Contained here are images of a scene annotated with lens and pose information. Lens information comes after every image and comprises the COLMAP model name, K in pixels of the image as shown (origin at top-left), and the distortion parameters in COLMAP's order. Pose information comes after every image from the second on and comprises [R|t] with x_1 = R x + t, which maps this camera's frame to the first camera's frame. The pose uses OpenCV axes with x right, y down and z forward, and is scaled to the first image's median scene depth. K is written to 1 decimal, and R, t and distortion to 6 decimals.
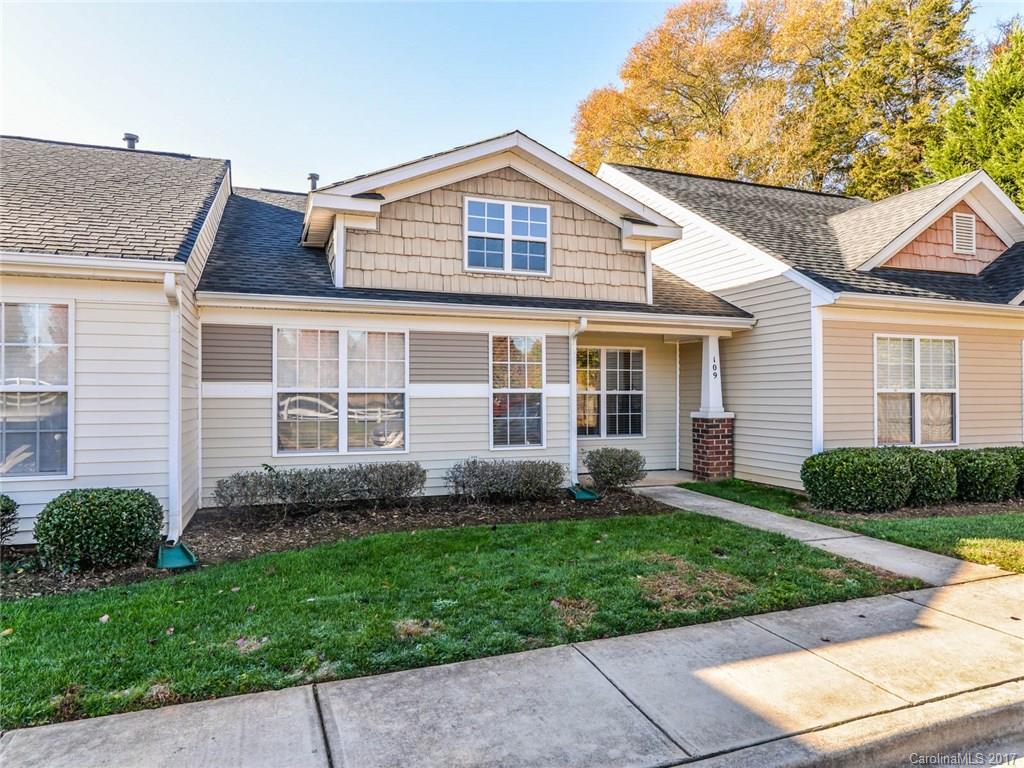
lens RADIAL K [[672.1, 0, 512.0], [0, 672.1, 384.0], [0, 0, 1]] dist [-0.000868, 0.002115]
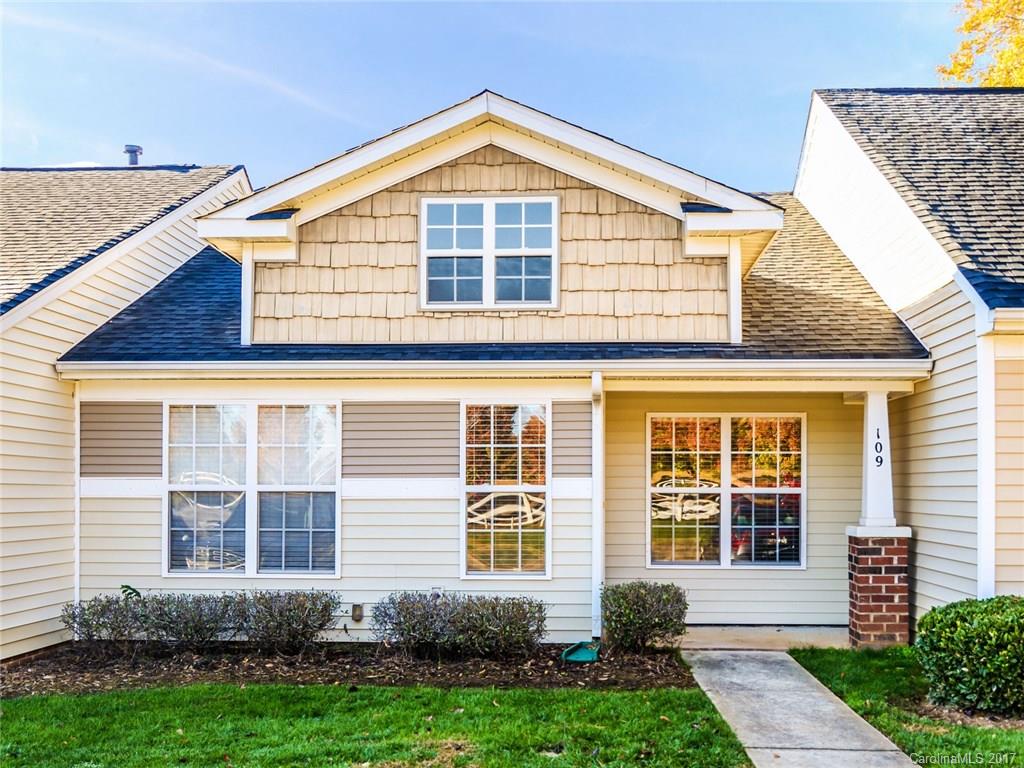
lens RADIAL K [[1147.5, 0, 513.8], [0, 1147.5, 470.1], [0, 0, 1]] dist [0.013796, -0.014242]
pose [[0.914510, -0.004100, -0.404542, 0.465335], [0.004376, 0.999990, -0.000242, -0.007526], [0.404540, -0.001549, 0.914519, -0.008684]]
